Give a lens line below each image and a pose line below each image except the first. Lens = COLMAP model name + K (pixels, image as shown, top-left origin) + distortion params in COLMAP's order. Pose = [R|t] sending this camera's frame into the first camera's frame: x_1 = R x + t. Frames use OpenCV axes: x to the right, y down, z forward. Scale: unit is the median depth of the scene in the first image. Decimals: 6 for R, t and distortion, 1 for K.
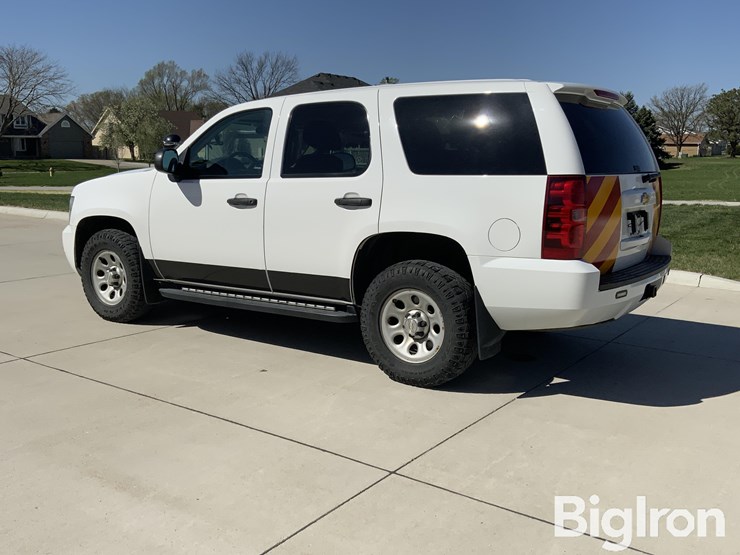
lens RADIAL K [[715.8, 0, 370.0], [0, 715.8, 277.5], [0, 0, 1]] dist [0.104255, -0.213438]
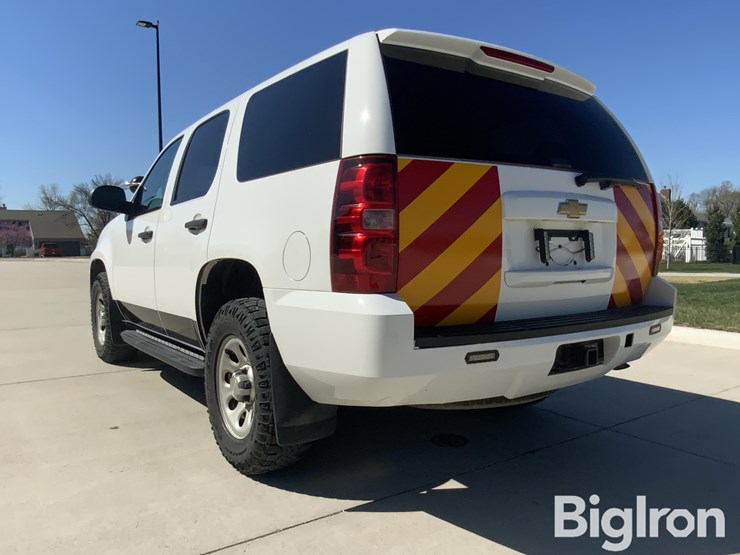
lens RADIAL K [[562.0, 0, 370.0], [0, 562.0, 277.5], [0, 0, 1]] dist [0.061869, -0.086313]
pose [[0.941743, 0.008988, -0.336213, 0.337236], [-0.044197, 0.994281, -0.097217, 0.005774], [0.333416, 0.106413, 0.936755, 0.430020]]
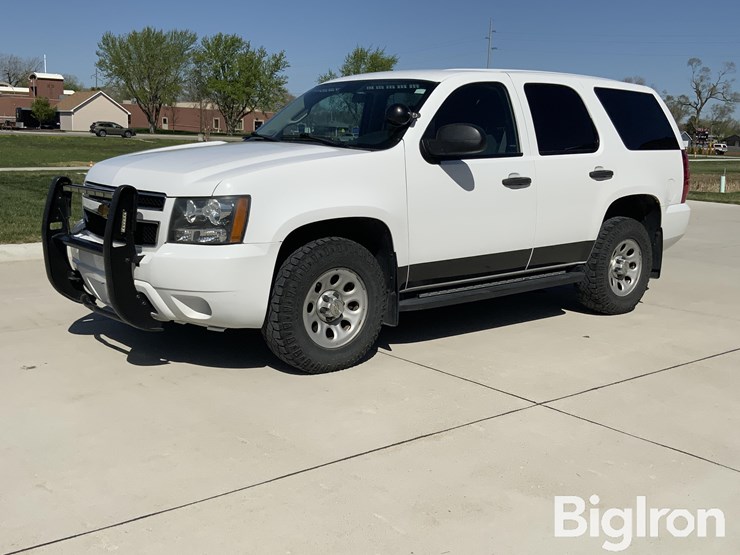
lens RADIAL K [[790.6, 0, 370.0], [0, 790.6, 277.5], [0, 0, 1]] dist [0.089570, -0.011403]
pose [[0.270555, -0.167420, 0.948035, -1.266225], [0.132103, 0.981903, 0.135701, -0.150767], [-0.953598, 0.088523, 0.287776, 0.902123]]
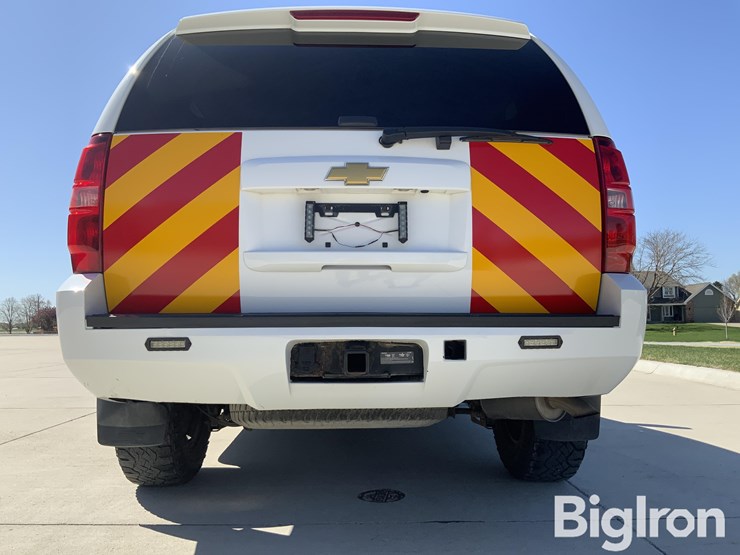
lens RADIAL K [[608.0, 0, 370.0], [0, 608.0, 277.5], [0, 0, 1]] dist [0.068670, -0.116375]
pose [[0.603637, -0.071470, -0.794049, 0.630313], [-0.120587, 0.976331, -0.179547, 0.030087], [0.788087, 0.204133, 0.580731, 0.691225]]
